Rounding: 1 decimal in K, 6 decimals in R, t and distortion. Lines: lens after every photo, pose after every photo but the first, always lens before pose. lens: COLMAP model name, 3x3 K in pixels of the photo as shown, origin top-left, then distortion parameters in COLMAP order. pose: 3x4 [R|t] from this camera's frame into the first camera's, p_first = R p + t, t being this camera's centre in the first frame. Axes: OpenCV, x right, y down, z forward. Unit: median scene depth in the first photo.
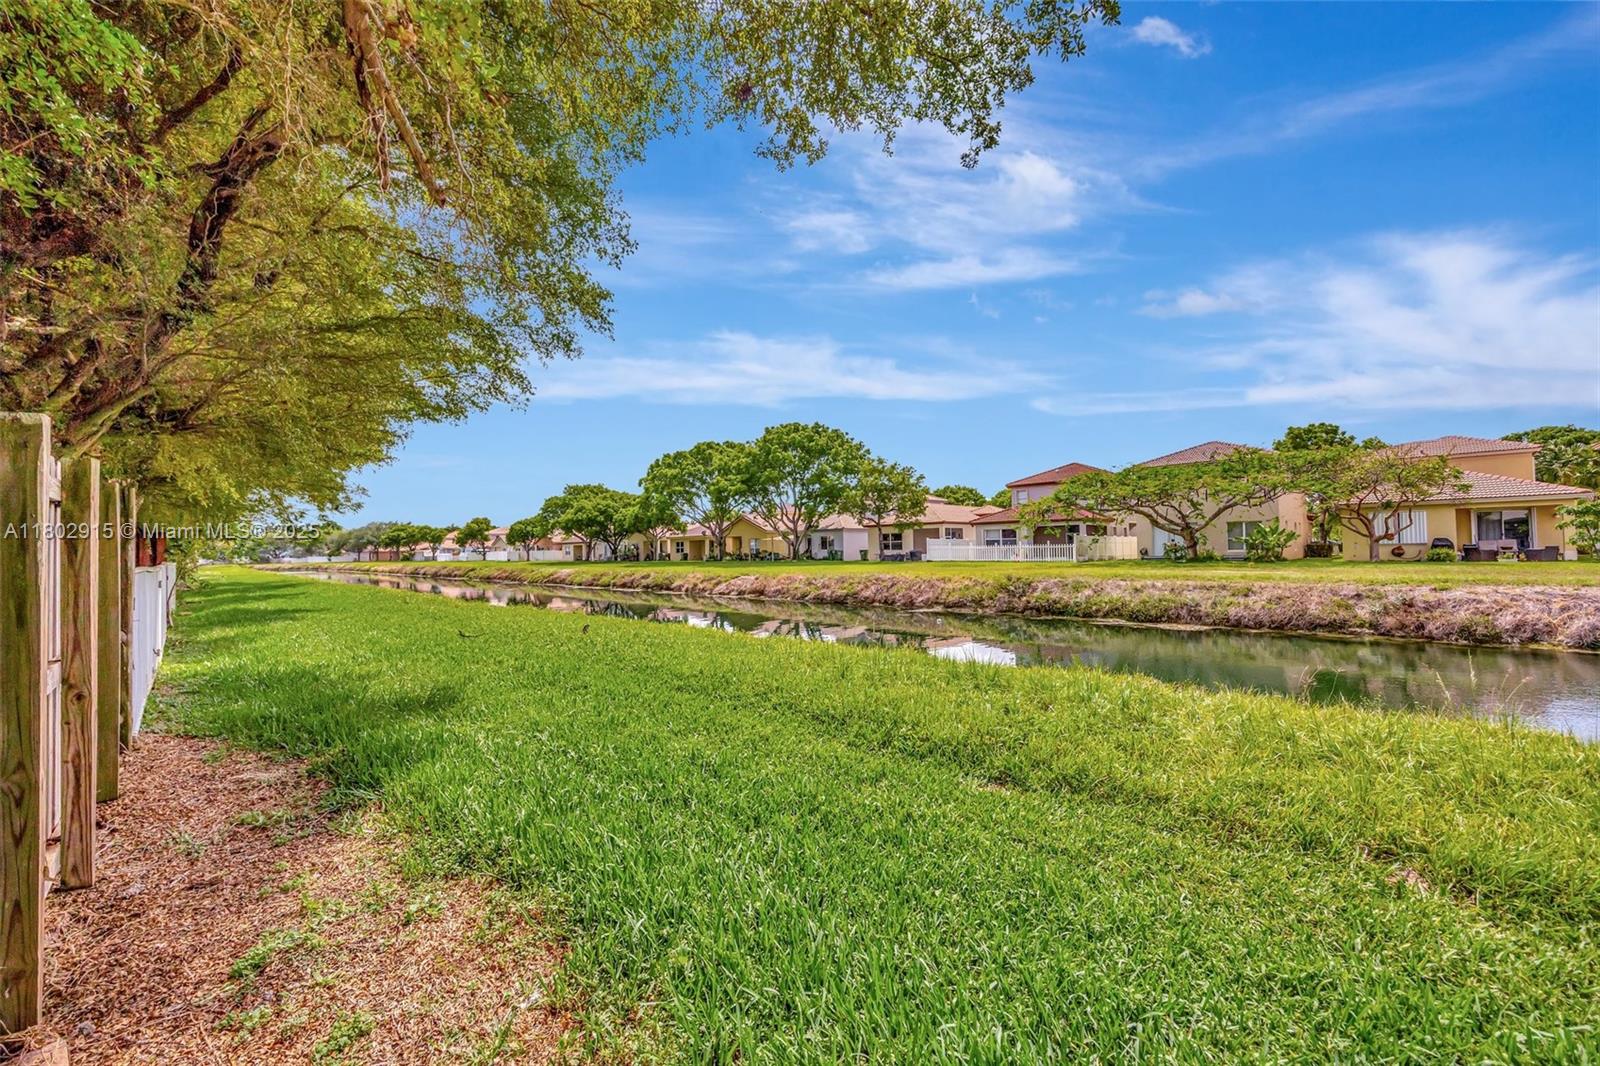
lens RADIAL K [[605.5, 0, 795.9], [0, 605.5, 540.7], [0, 0, 1]] dist [-0.005806, 0.000388]
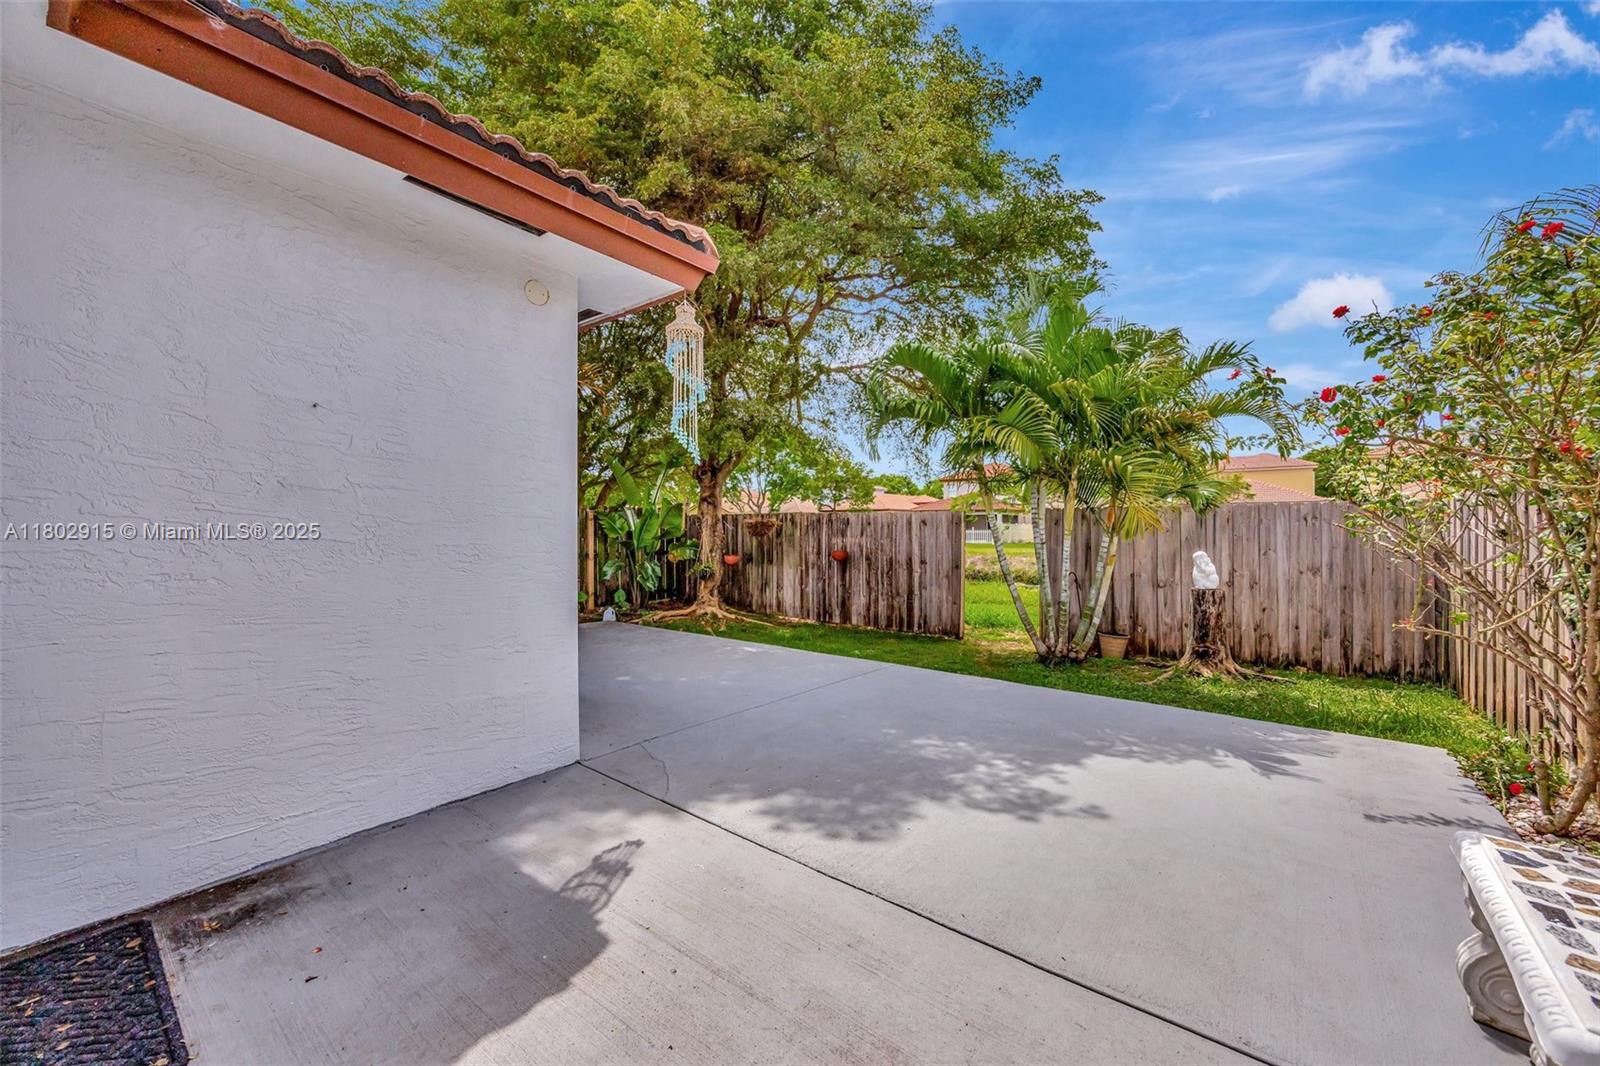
lens RADIAL K [[605.5, 0, 804.4], [0, 605.5, 530.7], [0, 0, 1]] dist [-0.005806, 0.000388]
pose [[0.991261, 0.015985, 0.130942, -0.077173], [-0.017989, 0.999738, 0.014132, -0.002908], [-0.130682, -0.016364, 0.991289, -0.165171]]
